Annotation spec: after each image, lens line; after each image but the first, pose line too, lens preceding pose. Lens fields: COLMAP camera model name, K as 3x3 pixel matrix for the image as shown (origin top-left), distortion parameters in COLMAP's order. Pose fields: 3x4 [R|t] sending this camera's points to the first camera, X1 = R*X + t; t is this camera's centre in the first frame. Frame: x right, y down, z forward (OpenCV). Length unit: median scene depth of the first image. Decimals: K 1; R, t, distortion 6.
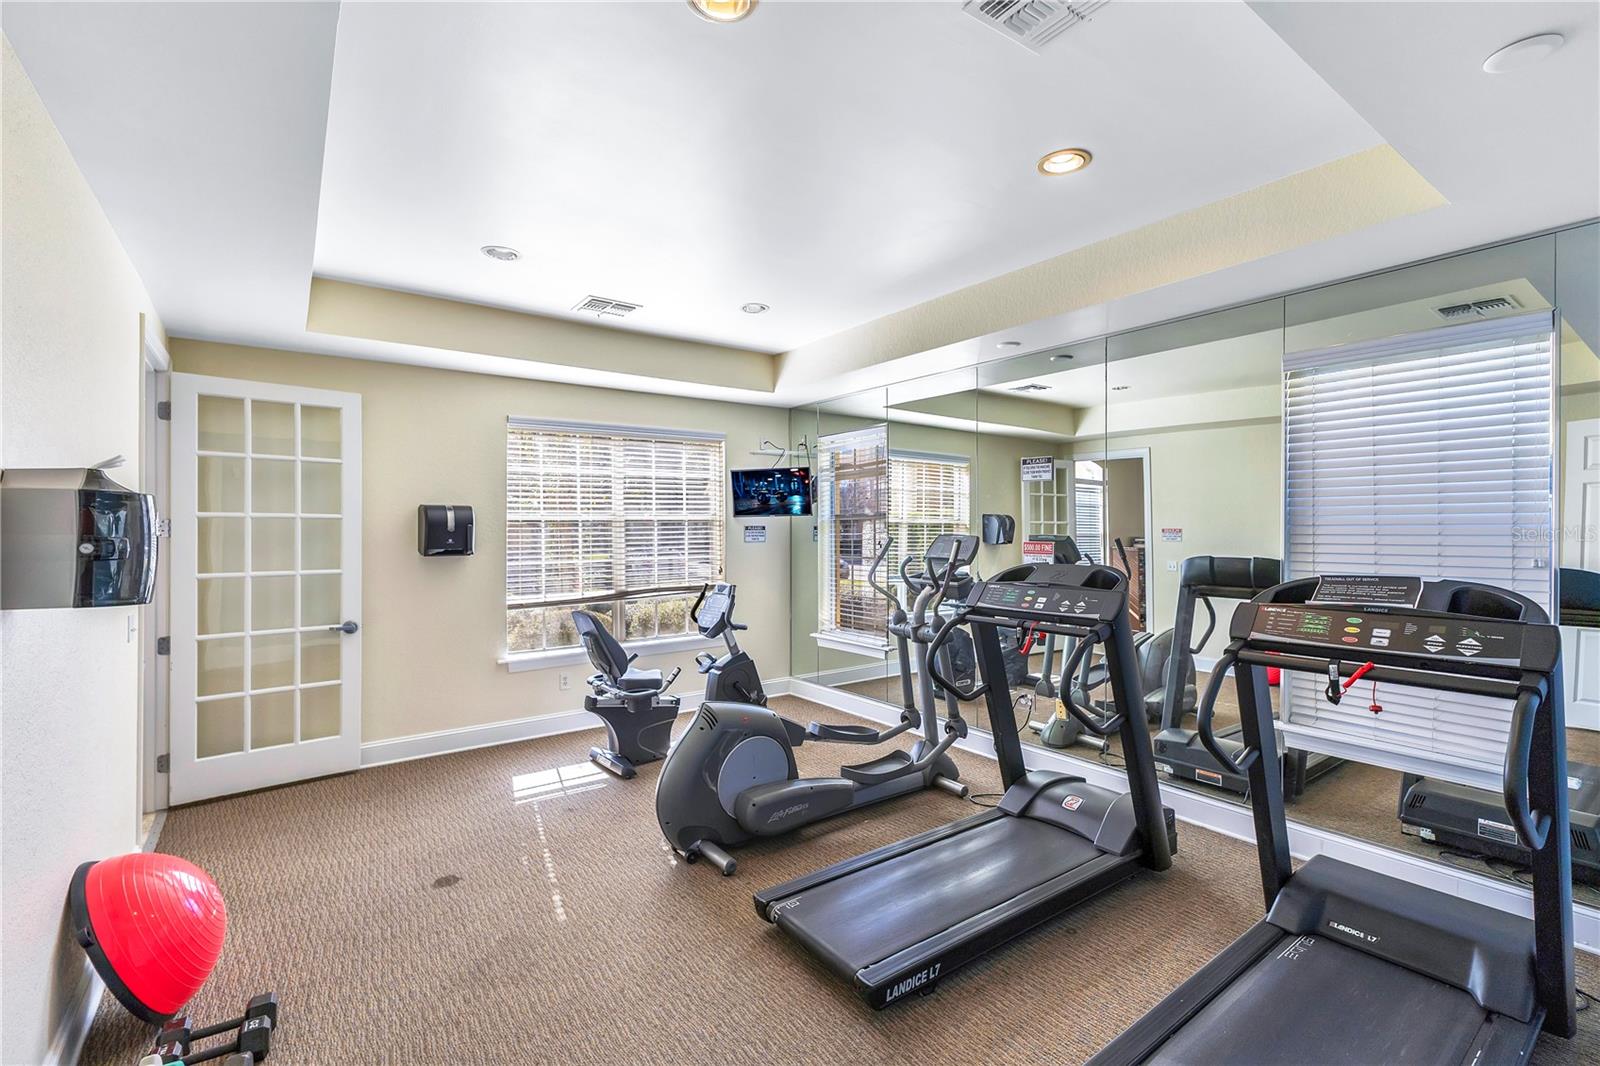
lens RADIAL K [[699.0, 0, 791.2], [0, 699.0, 528.0], [0, 0, 1]] dist [0.005231, -0.000589]
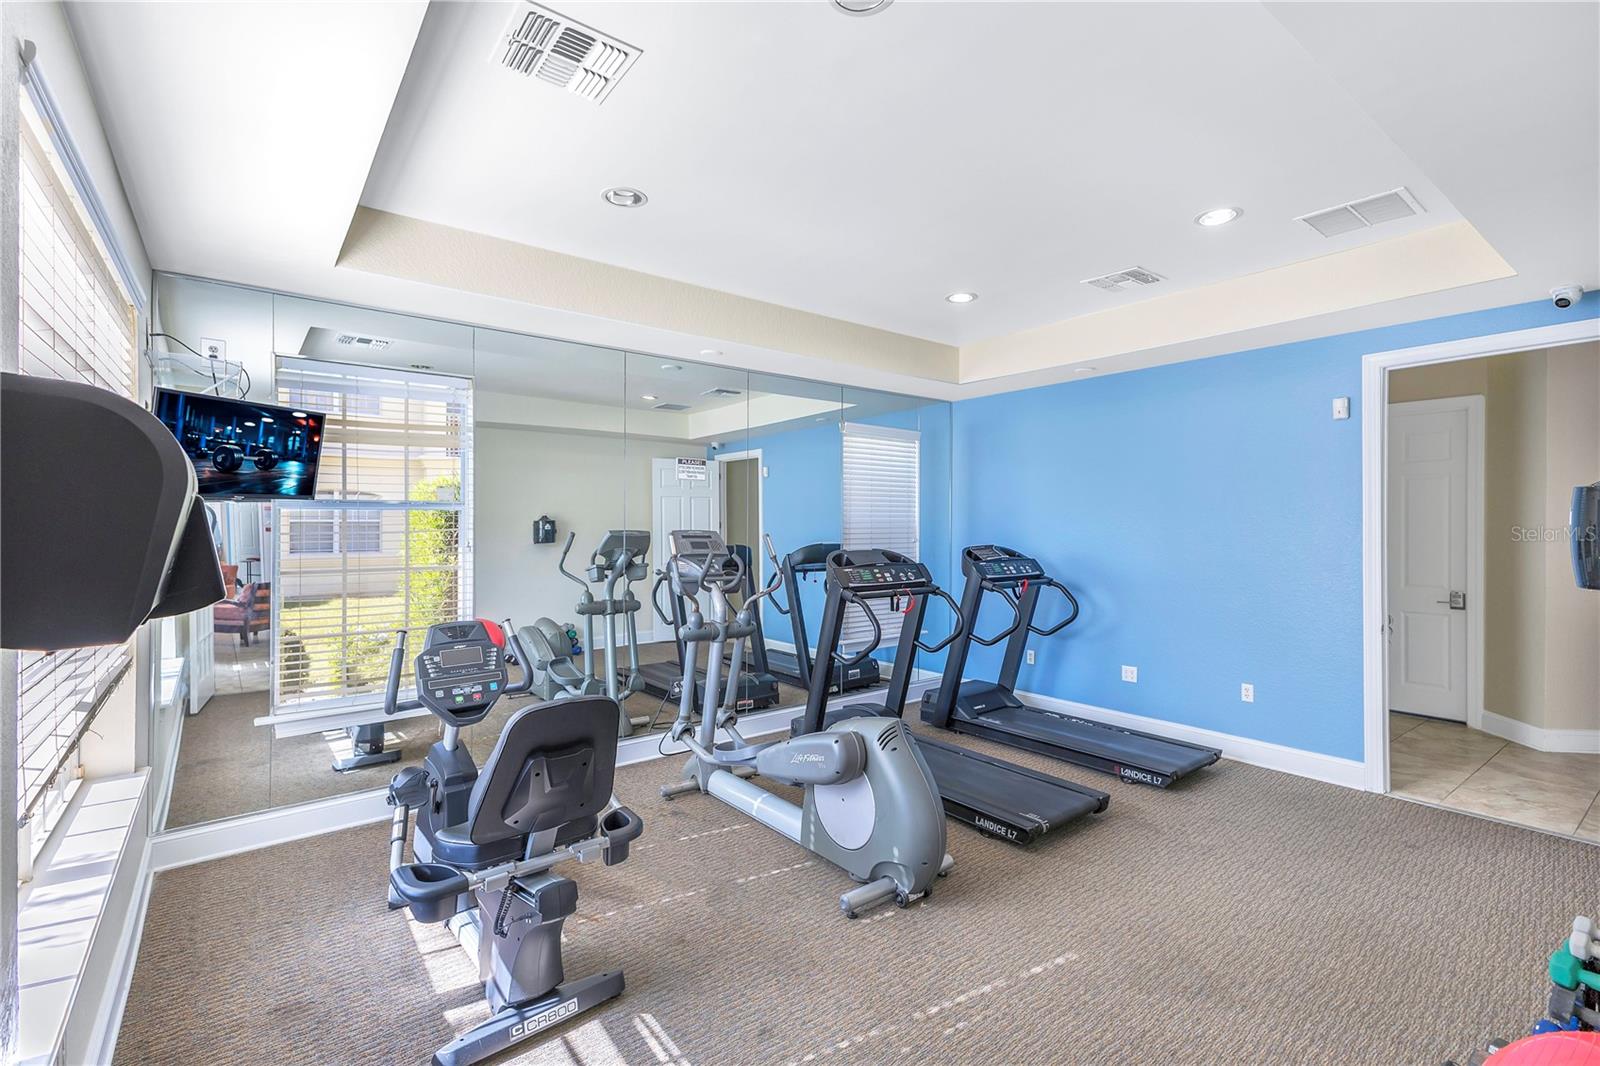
lens RADIAL K [[705.0, 0, 806.8], [0, 705.0, 525.4], [0, 0, 1]] dist [0.021063, -0.000198]
pose [[-0.031300, -0.003080, 0.999505, -0.553929], [-0.004362, 0.999986, 0.002945, -0.000544], [-0.999501, -0.004267, -0.031313, 0.620862]]
